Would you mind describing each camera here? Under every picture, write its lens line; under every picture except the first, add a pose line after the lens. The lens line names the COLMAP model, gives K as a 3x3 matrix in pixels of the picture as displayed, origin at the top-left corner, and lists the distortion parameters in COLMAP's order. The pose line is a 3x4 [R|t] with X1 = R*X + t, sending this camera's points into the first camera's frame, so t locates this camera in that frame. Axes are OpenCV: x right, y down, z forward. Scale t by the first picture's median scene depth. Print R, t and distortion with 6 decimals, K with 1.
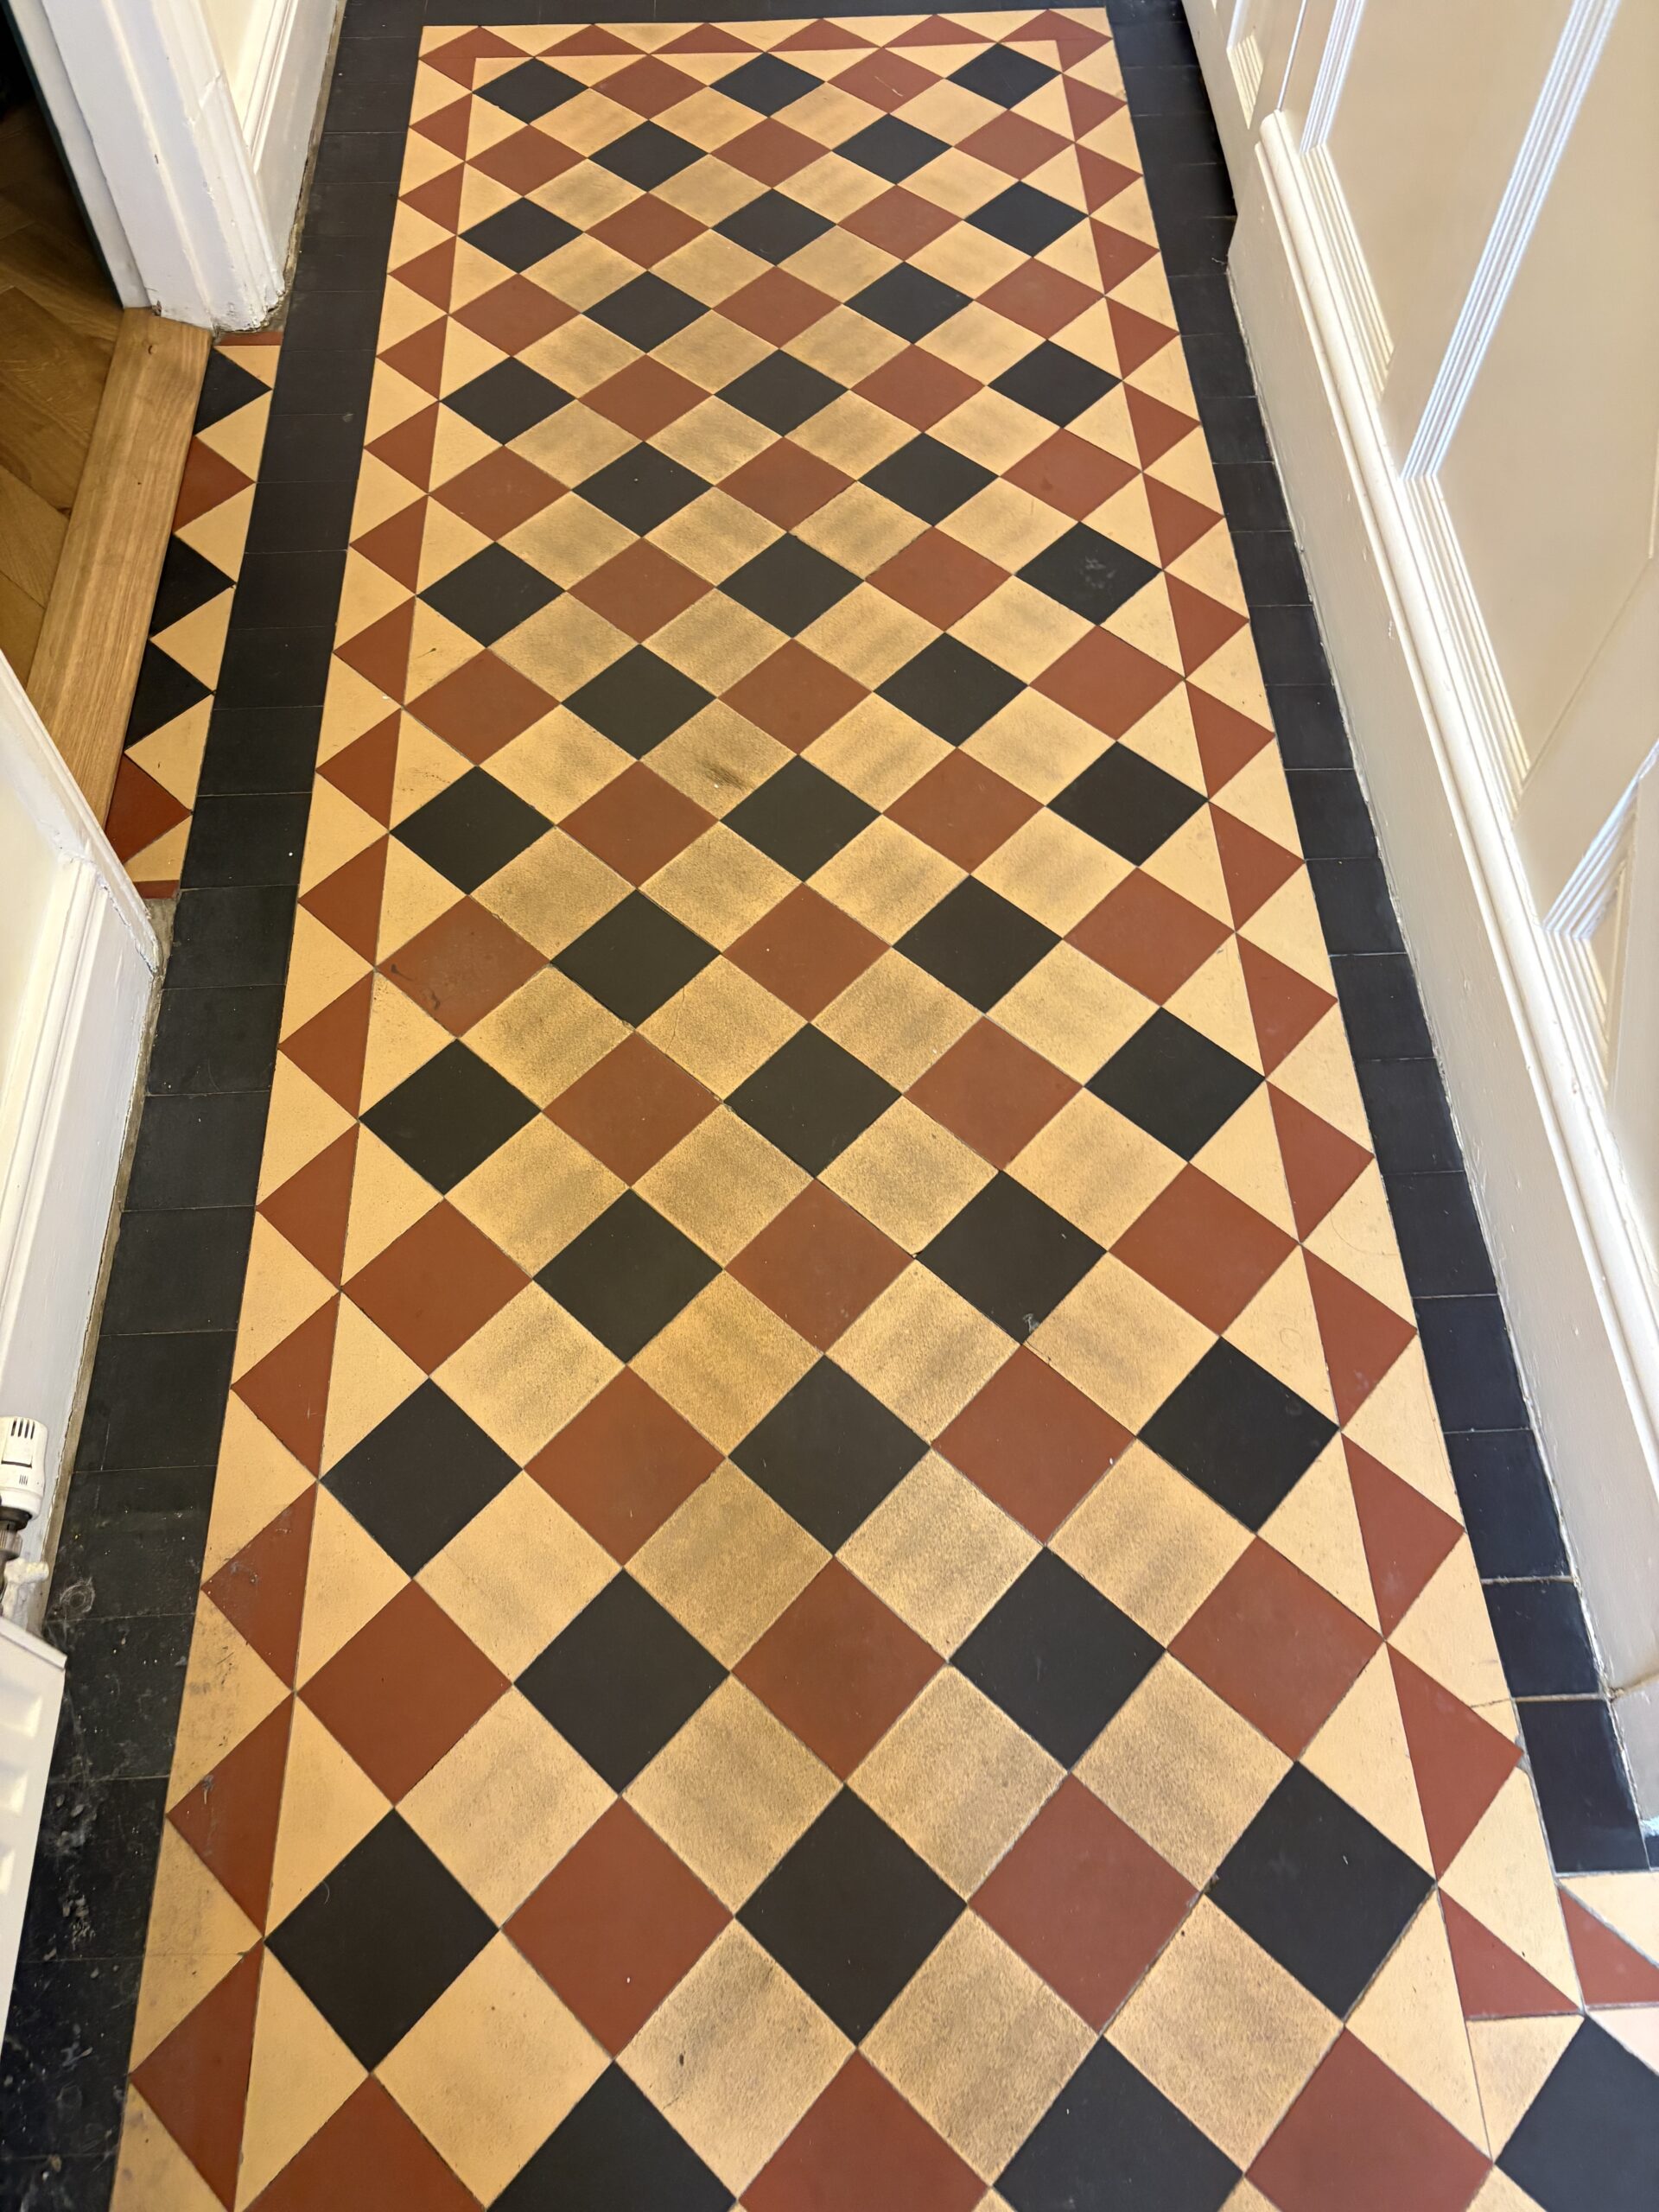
lens RADIAL K [[1668.0, 0, 834.6], [0, 1668.0, 1072.6], [0, 0, 1]] dist [0.026858, -0.023123]
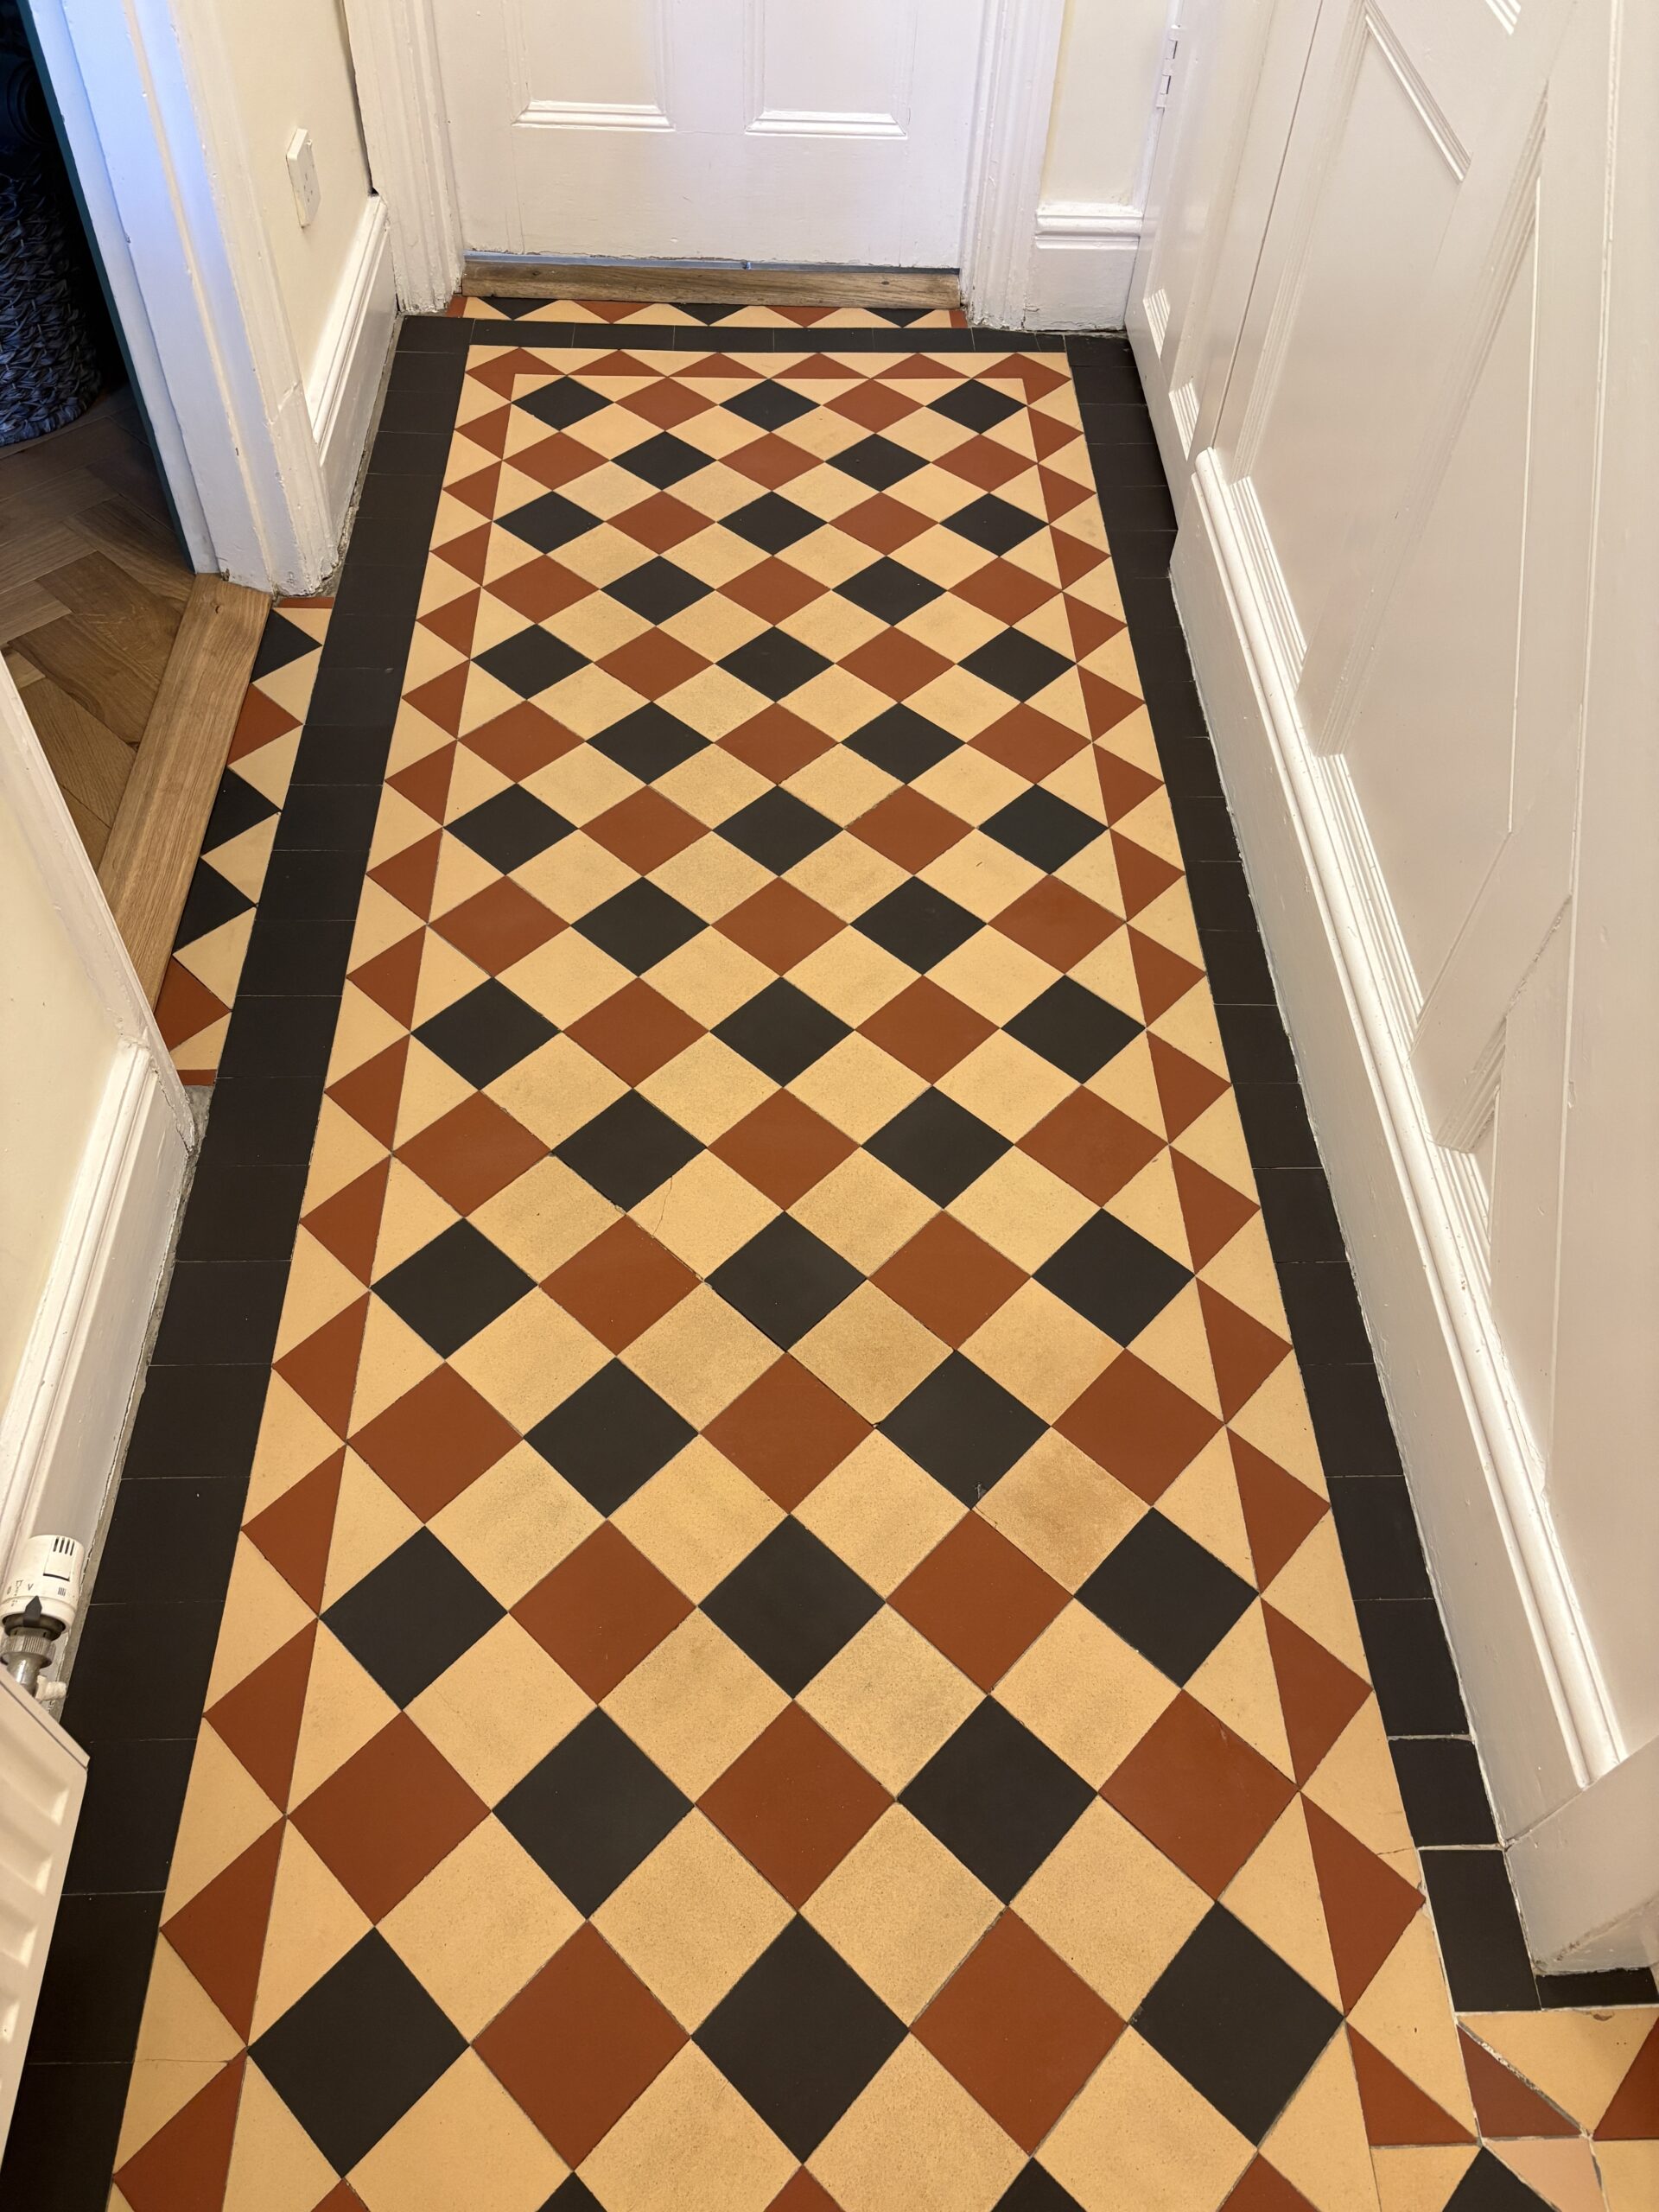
lens RADIAL K [[1668.0, 0, 835.2], [0, 1668.0, 1091.0], [0, 0, 1]] dist [0.026858, -0.023123]
pose [[0.999357, 0.030418, 0.018982, -0.004445], [-0.027668, 0.990956, -0.131301, 0.030817], [-0.022804, 0.130691, 0.991161, -0.095675]]
